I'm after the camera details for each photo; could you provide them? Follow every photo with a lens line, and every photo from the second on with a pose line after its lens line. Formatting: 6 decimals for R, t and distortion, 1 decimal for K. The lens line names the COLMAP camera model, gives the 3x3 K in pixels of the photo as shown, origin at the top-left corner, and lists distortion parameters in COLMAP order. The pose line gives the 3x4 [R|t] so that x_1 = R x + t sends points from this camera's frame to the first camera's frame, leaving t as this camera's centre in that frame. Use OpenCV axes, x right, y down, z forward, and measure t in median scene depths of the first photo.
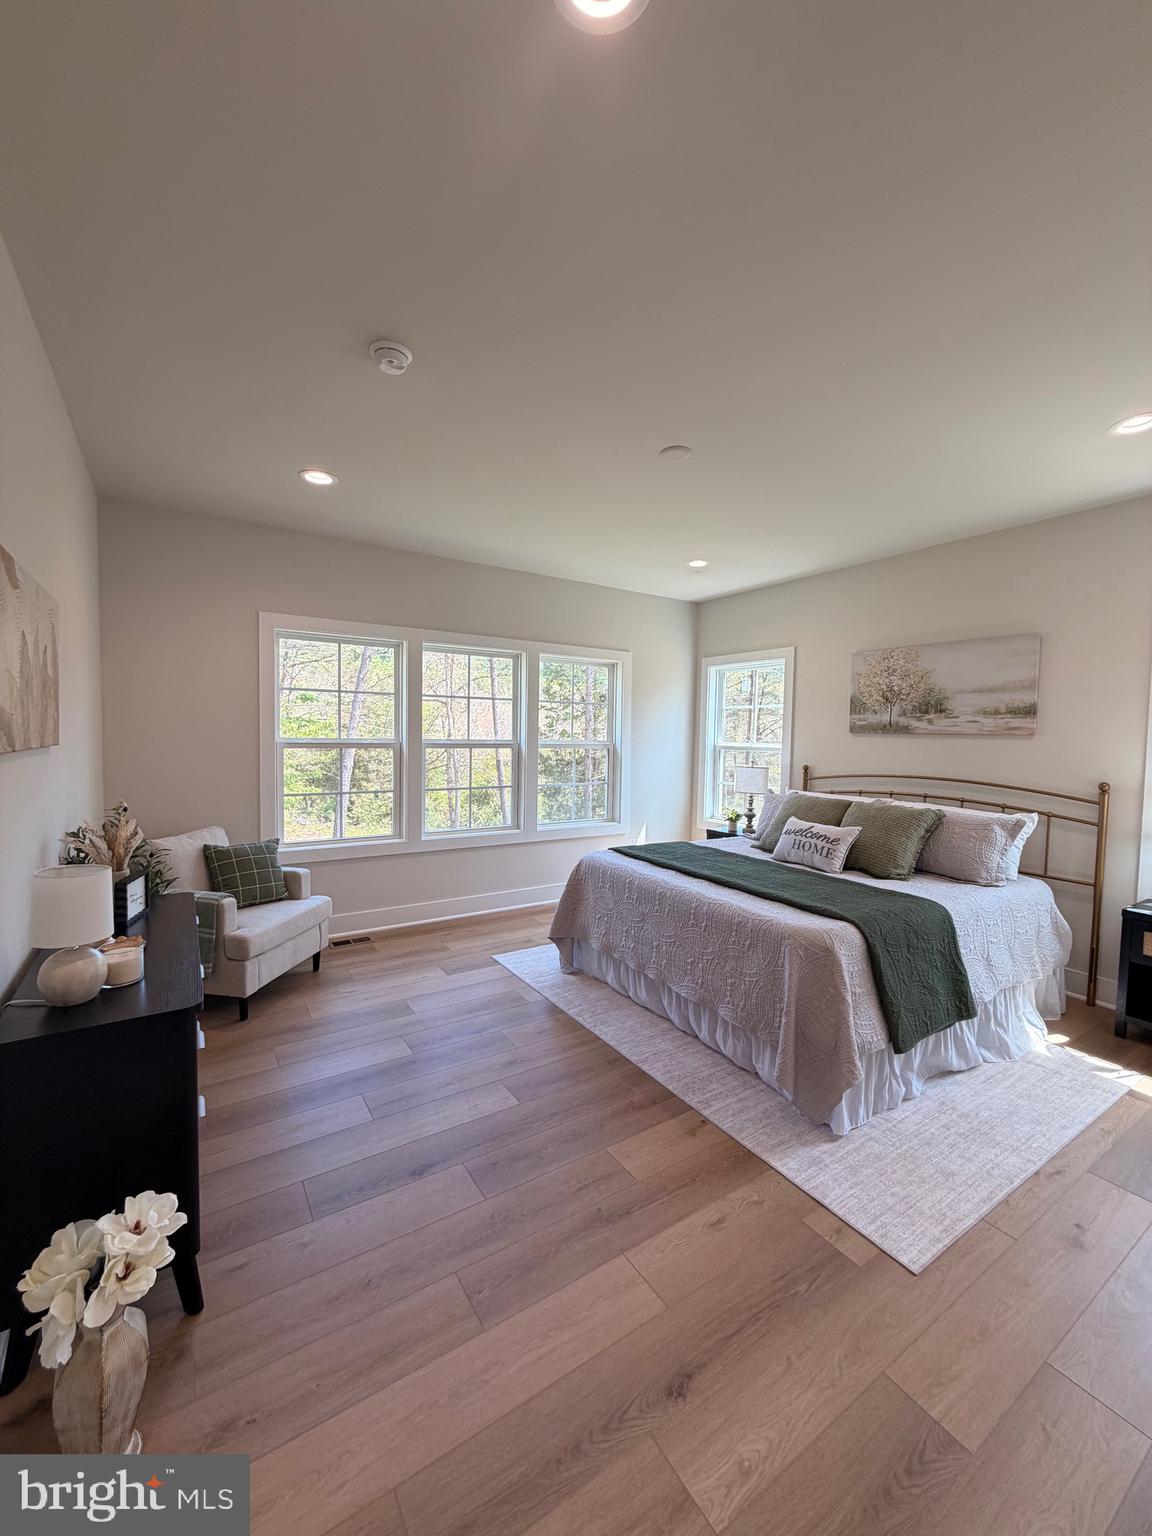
lens RADIAL K [[610.7, 0, 580.5], [0, 610.7, 768.0], [0, 0, 1]] dist [-0.000034, 0.000234]
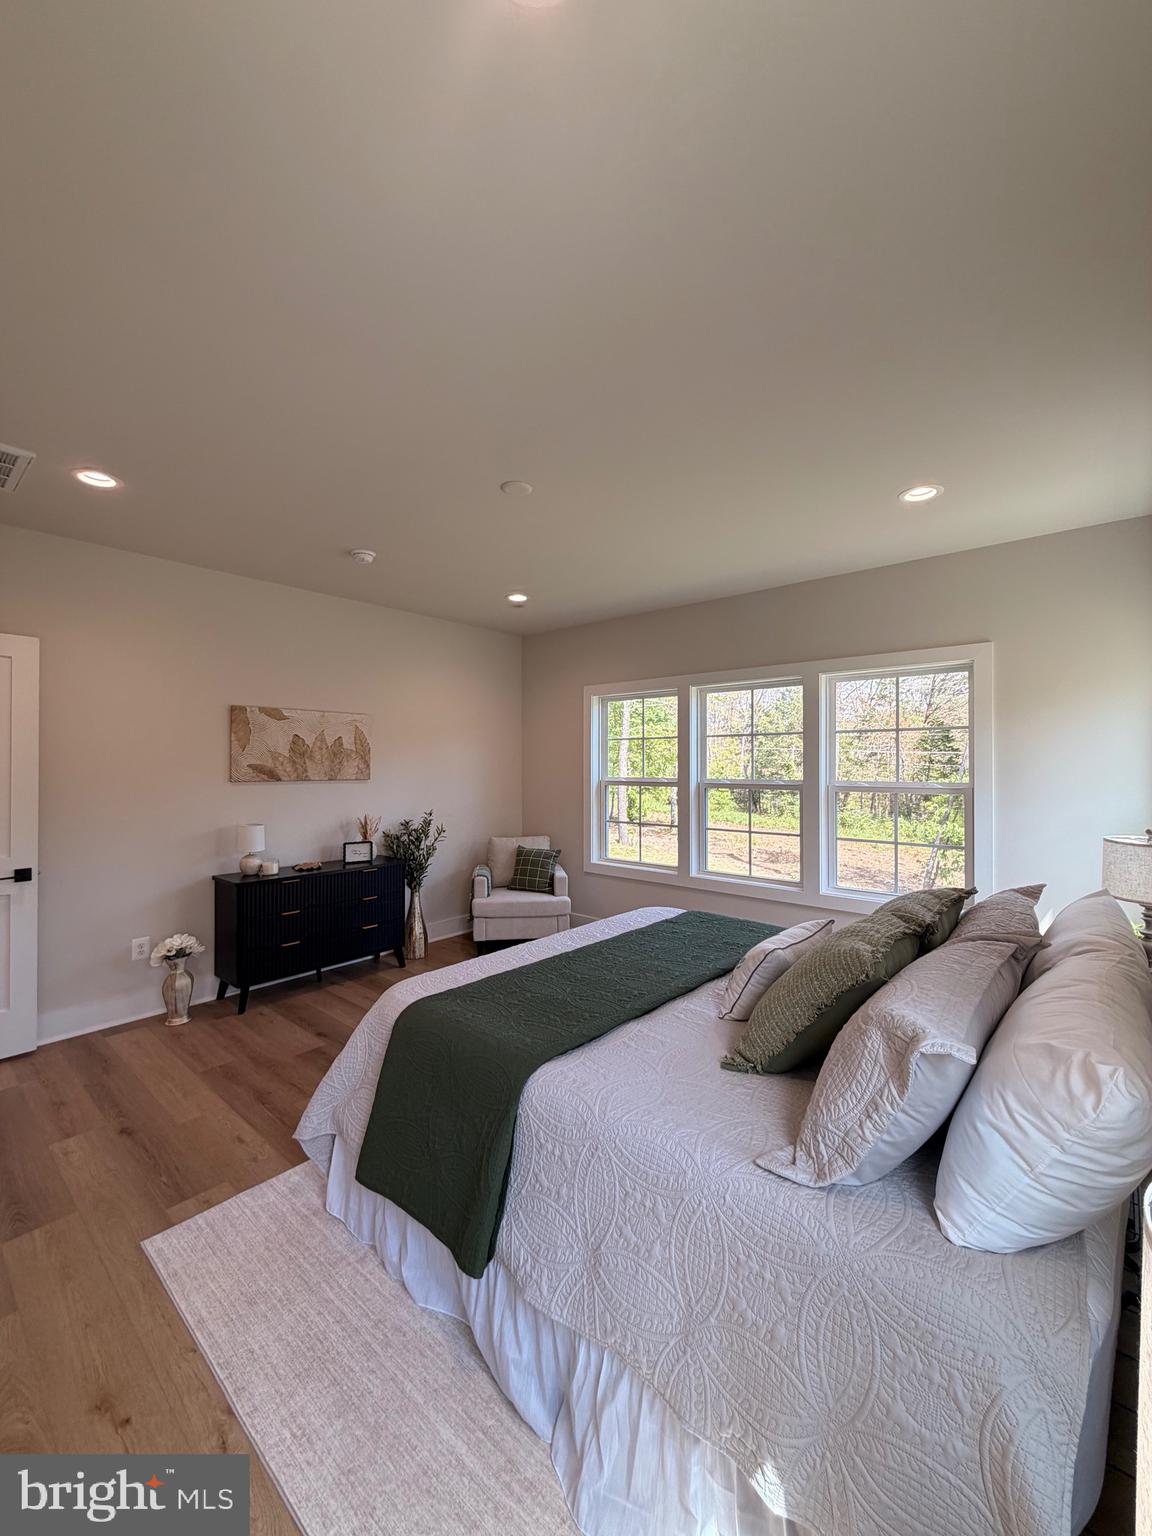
lens RADIAL K [[610.7, 0, 570.6], [0, 610.7, 768.6], [0, 0, 1]] dist [-0.000034, 0.000234]
pose [[0.272817, -0.012179, -0.961989, 1.578227], [-0.049780, 0.998402, -0.026757, -0.059321], [0.960777, 0.055188, 0.271774, 1.185015]]
